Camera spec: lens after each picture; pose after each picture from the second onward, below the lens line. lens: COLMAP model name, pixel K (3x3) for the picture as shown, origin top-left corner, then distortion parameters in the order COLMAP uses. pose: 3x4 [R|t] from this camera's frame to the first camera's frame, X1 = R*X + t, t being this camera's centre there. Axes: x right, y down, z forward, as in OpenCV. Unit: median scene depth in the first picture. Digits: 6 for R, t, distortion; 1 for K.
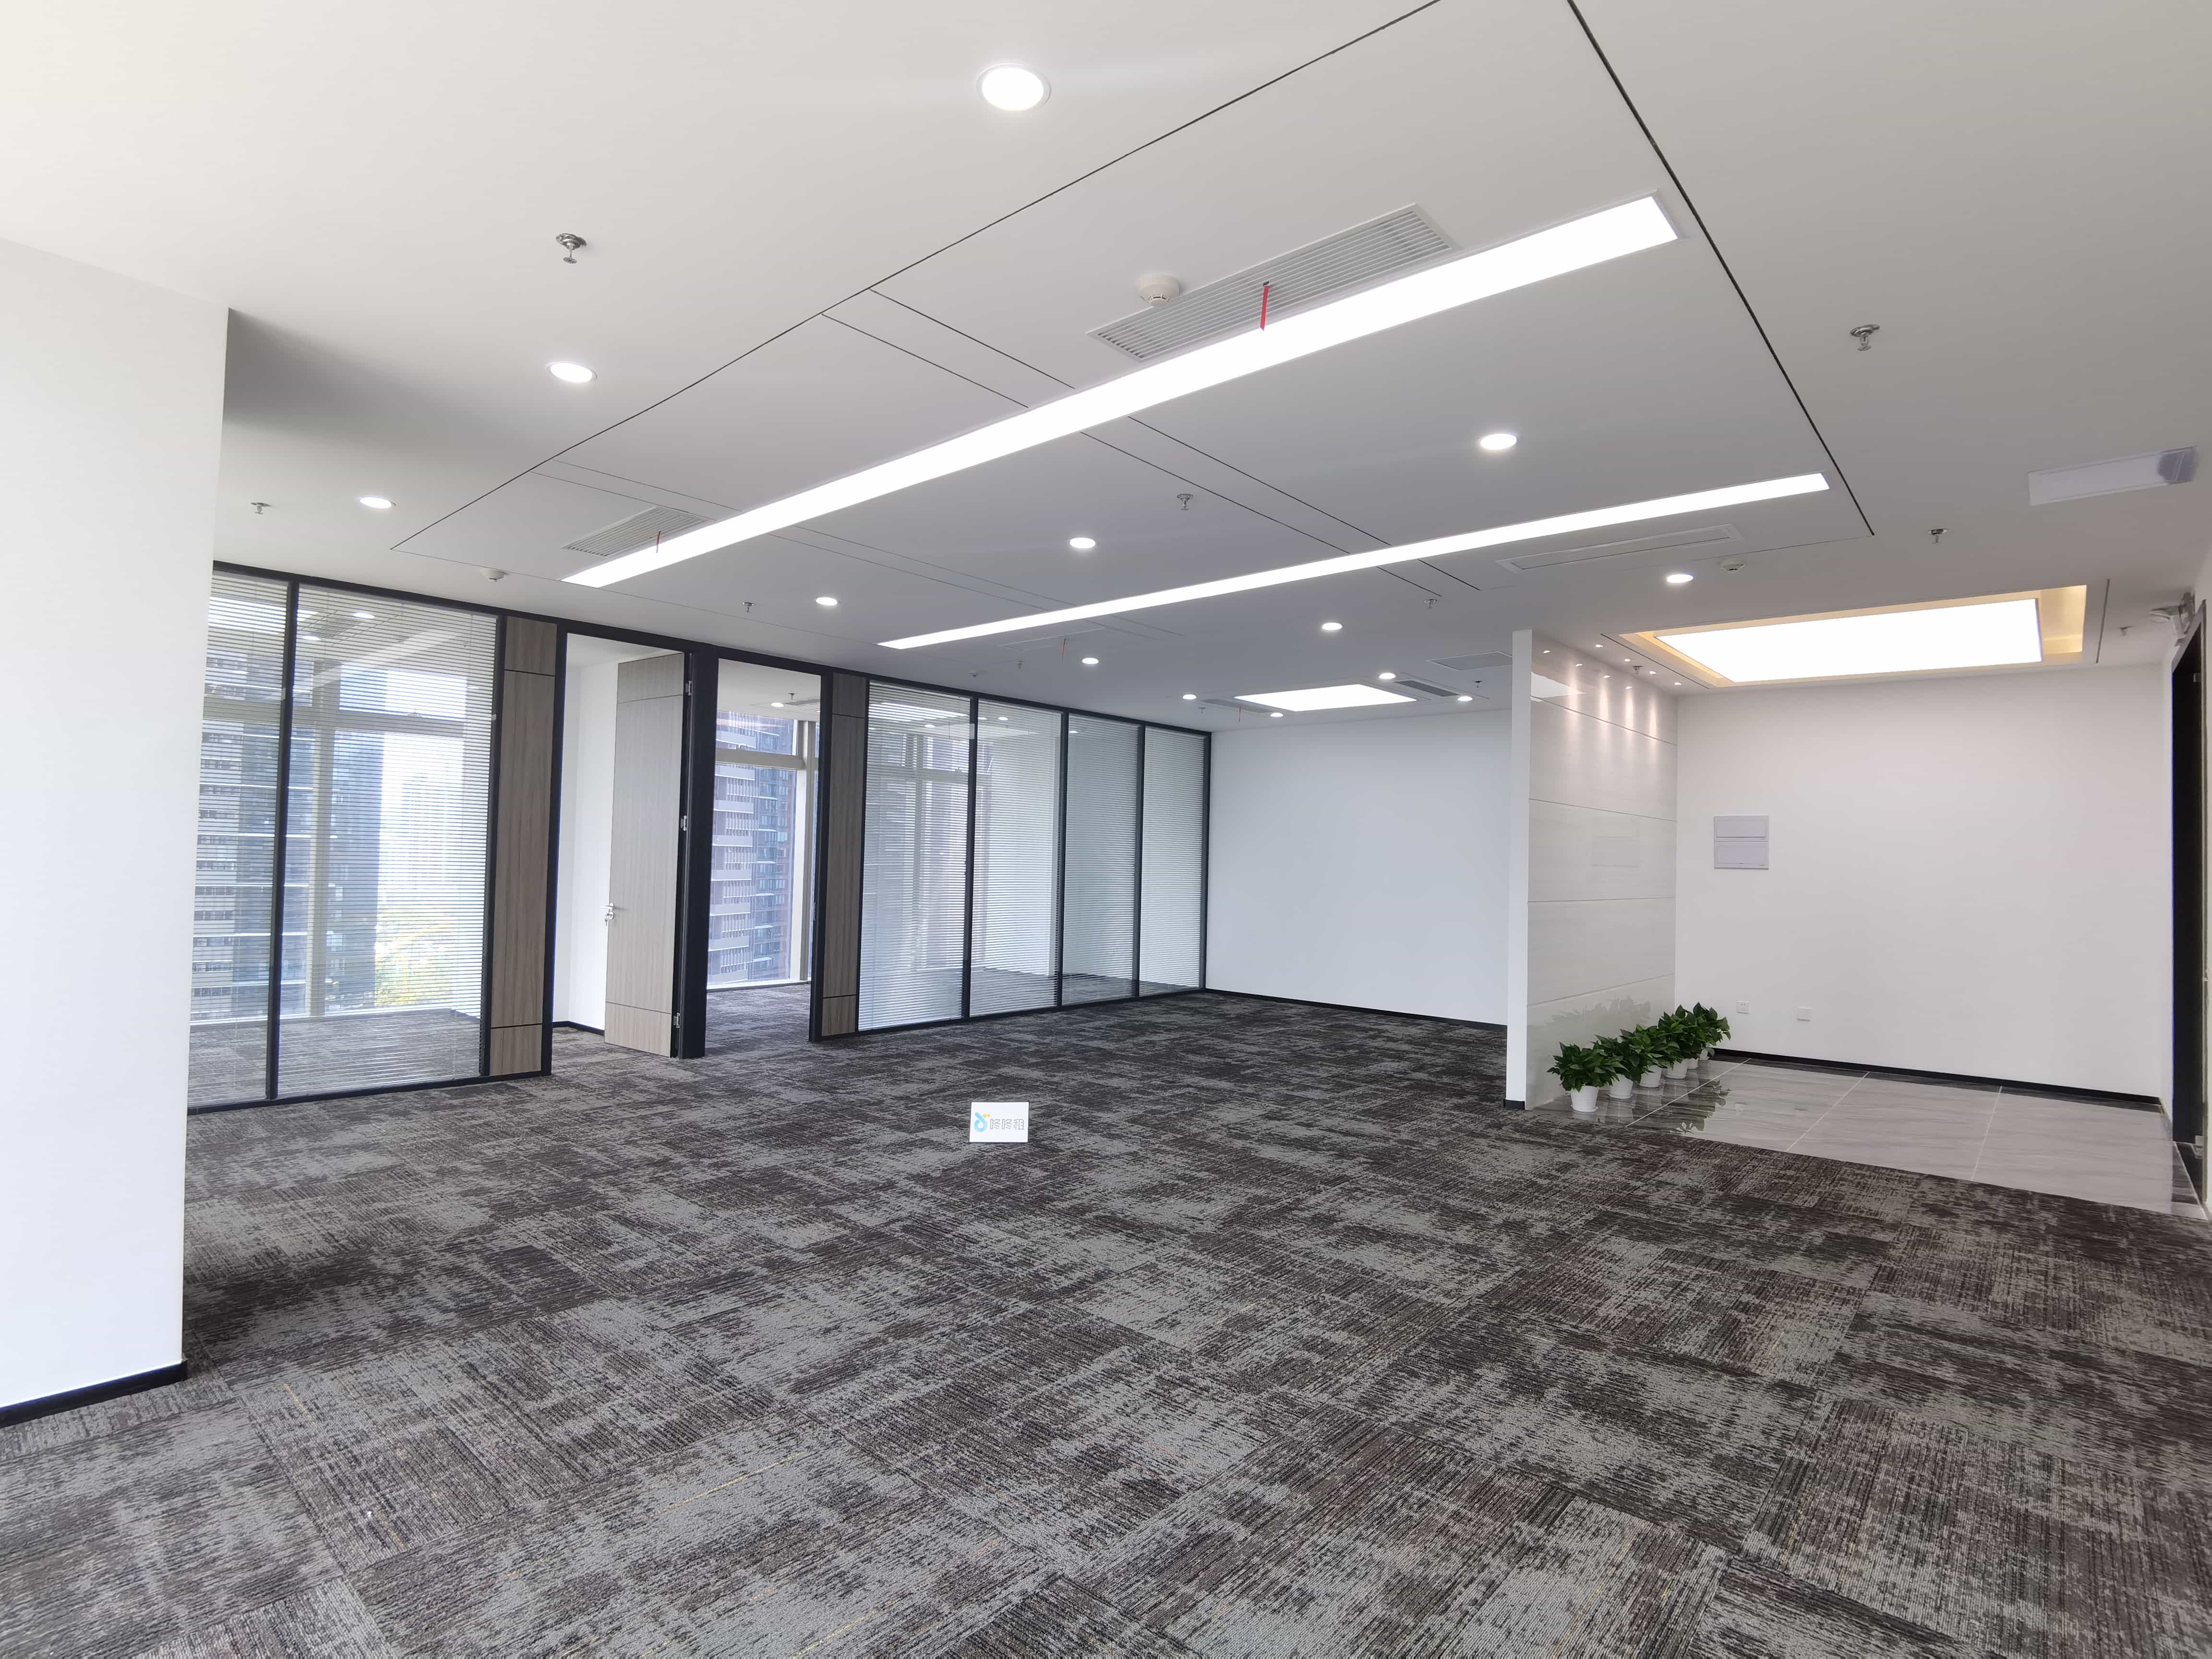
lens RADIAL K [[1109.9, 0, 1099.0], [0, 1109.9, 824.9], [0, 0, 1]] dist [-0.001957, 0.000879]
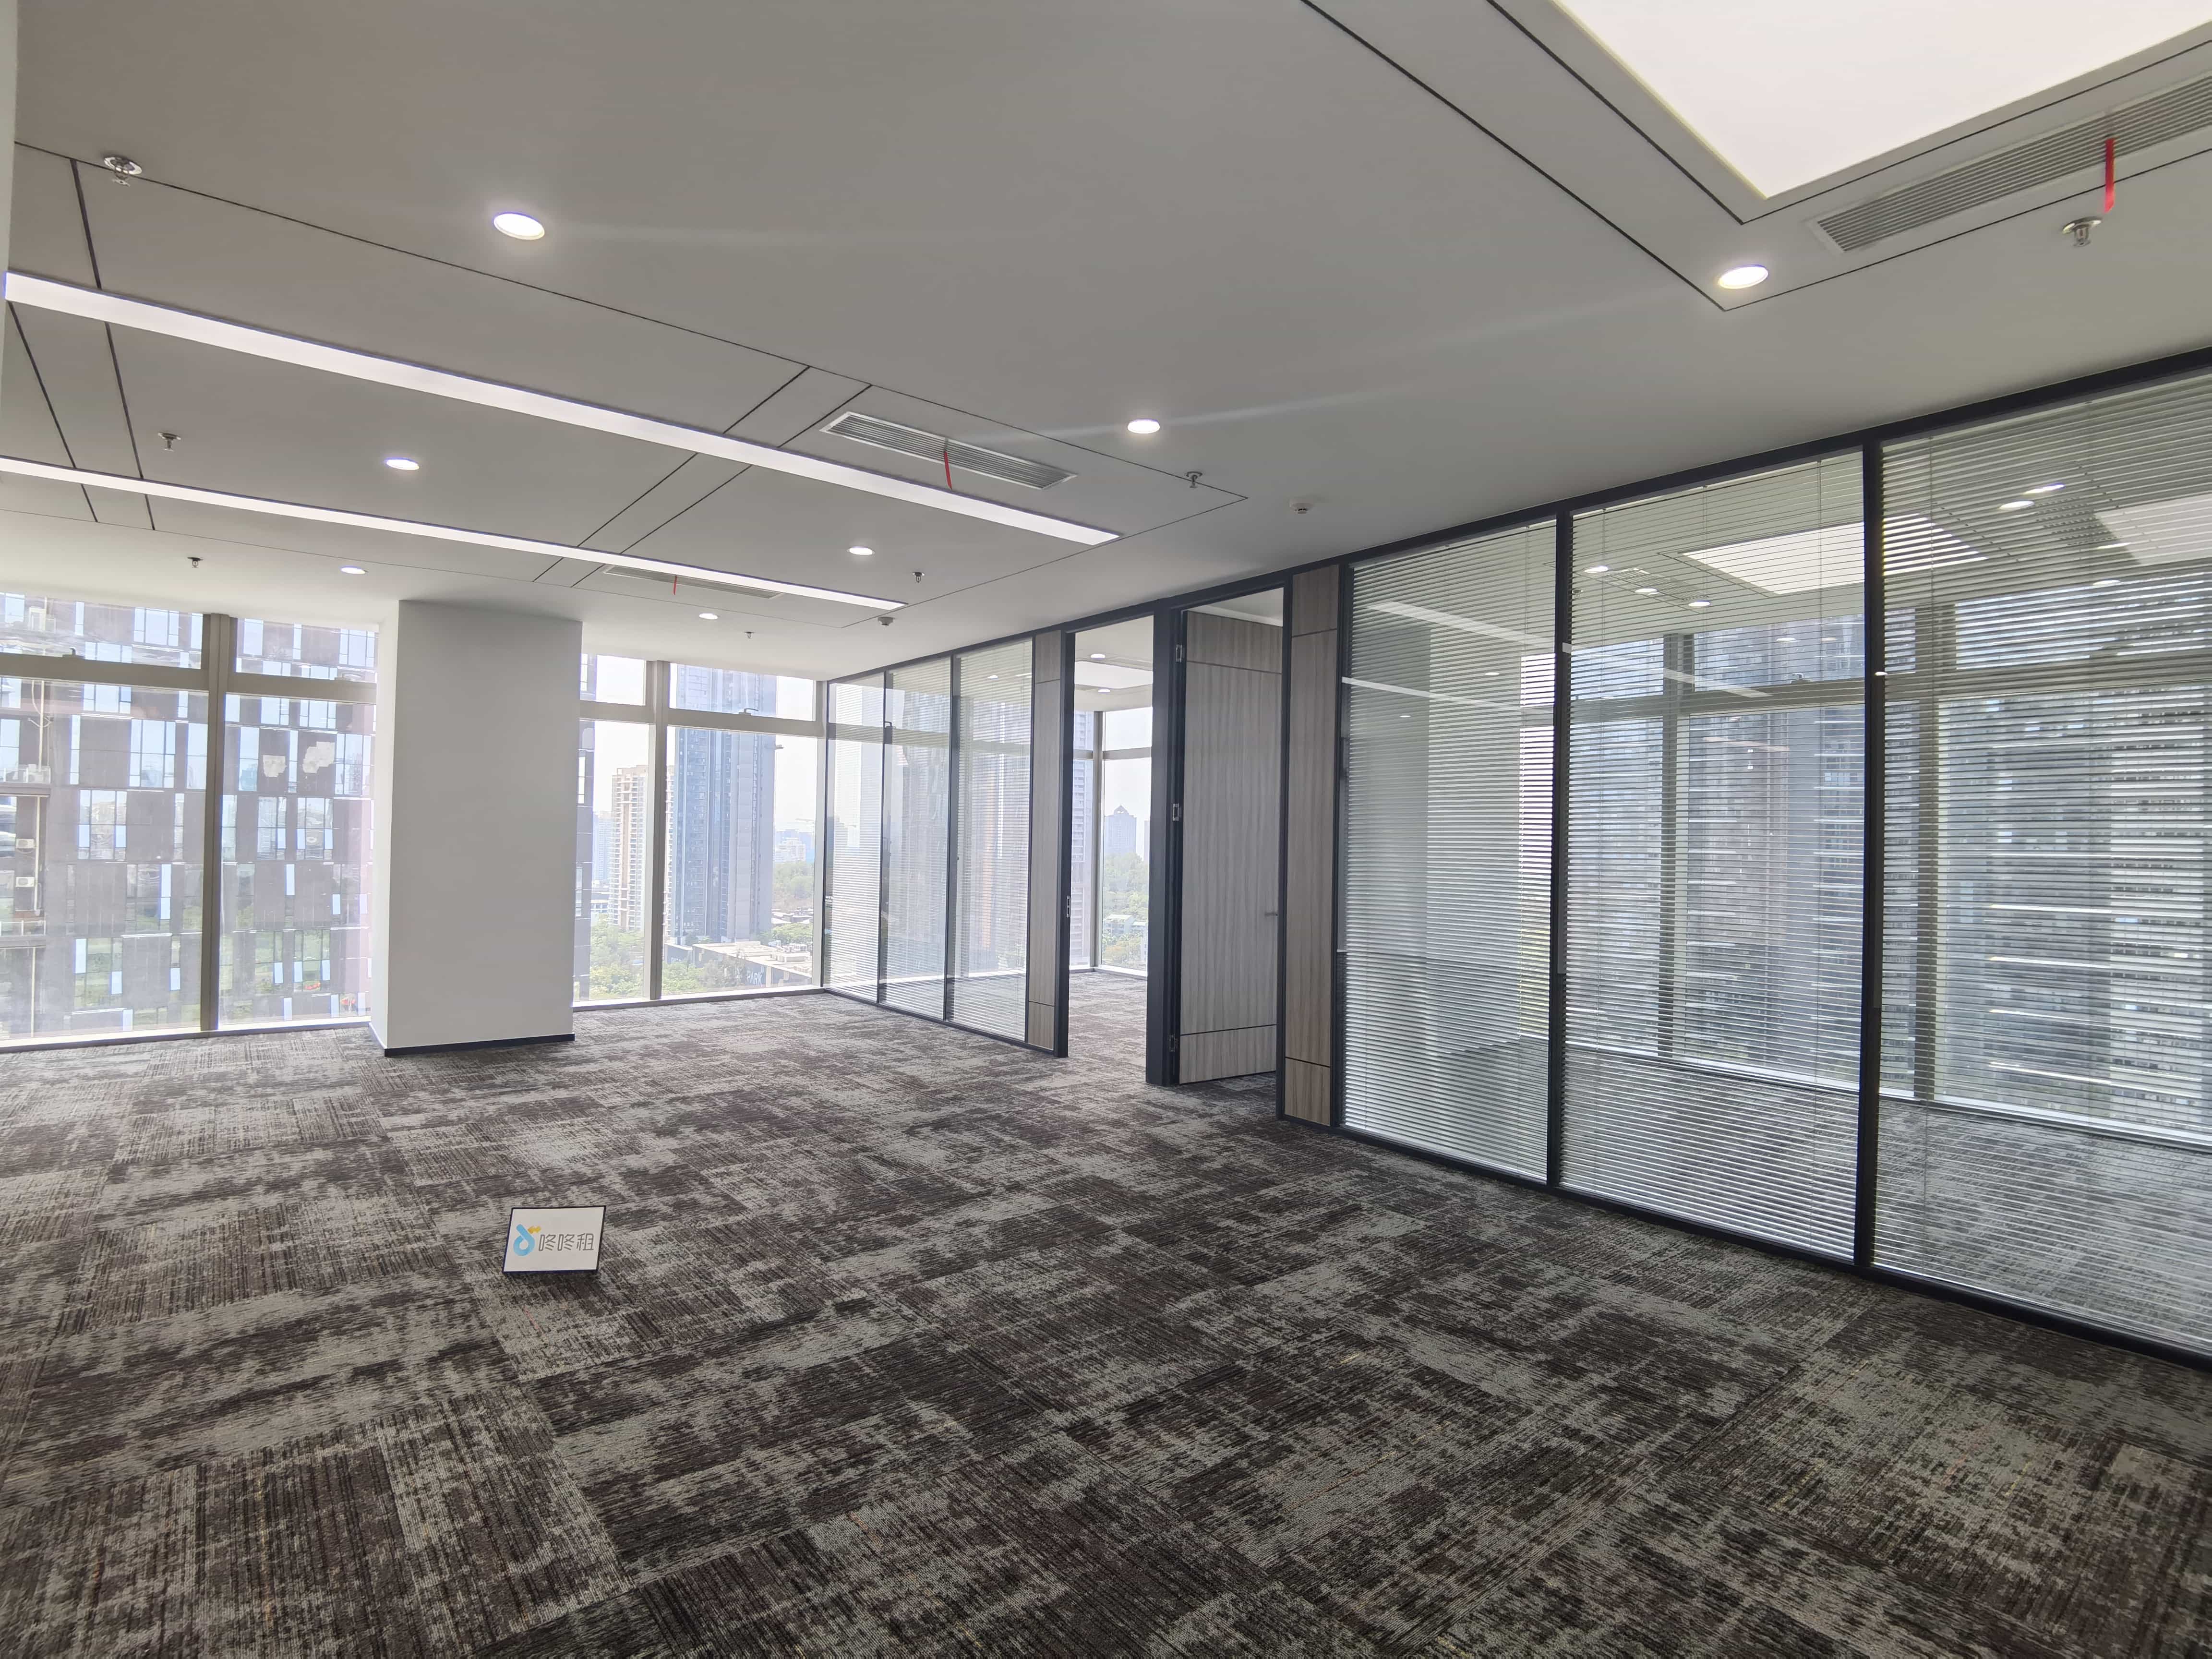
lens RADIAL K [[1109.9, 0, 1098.1], [0, 1109.9, 834.3], [0, 0, 1]] dist [-0.001957, 0.000879]
pose [[-0.176110, -0.043163, -0.983424, 0.762072], [-0.008451, 0.999068, -0.042336, 0.064540], [0.984334, 0.000855, -0.176311, 1.720594]]
